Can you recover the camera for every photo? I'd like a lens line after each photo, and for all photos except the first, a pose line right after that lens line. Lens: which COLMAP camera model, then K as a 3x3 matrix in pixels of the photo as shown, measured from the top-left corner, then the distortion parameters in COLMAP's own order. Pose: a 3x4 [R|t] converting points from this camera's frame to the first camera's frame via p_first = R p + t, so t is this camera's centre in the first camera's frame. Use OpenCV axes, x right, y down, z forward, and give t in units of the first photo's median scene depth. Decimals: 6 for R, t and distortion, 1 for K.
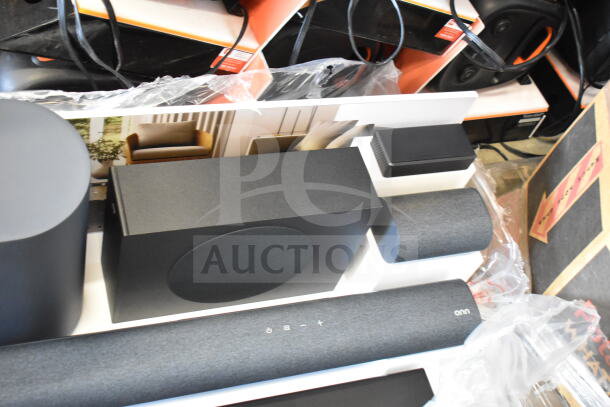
lens RADIAL K [[810.3, 0, 305.0], [0, 810.3, 203.5], [0, 0, 1]] dist [-0.008496, -0.004285]
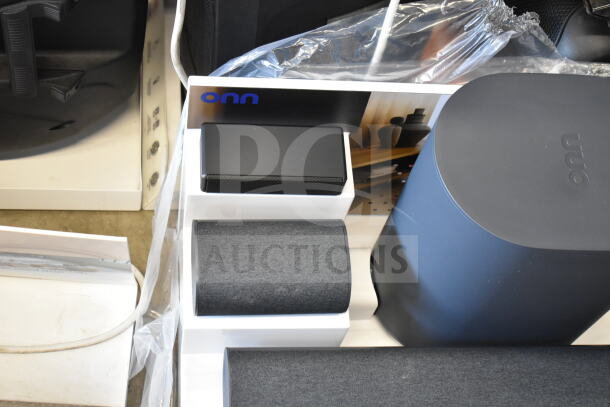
lens RADIAL K [[990.4, 0, 305.0], [0, 990.4, 203.5], [0, 0, 1]] dist [-0.004164, -0.053732]
pose [[0.973493, 0.137903, -0.182465, -0.386864], [-0.123749, 0.988505, 0.086860, -0.037017], [0.192346, -0.061978, 0.979368, -0.096426]]
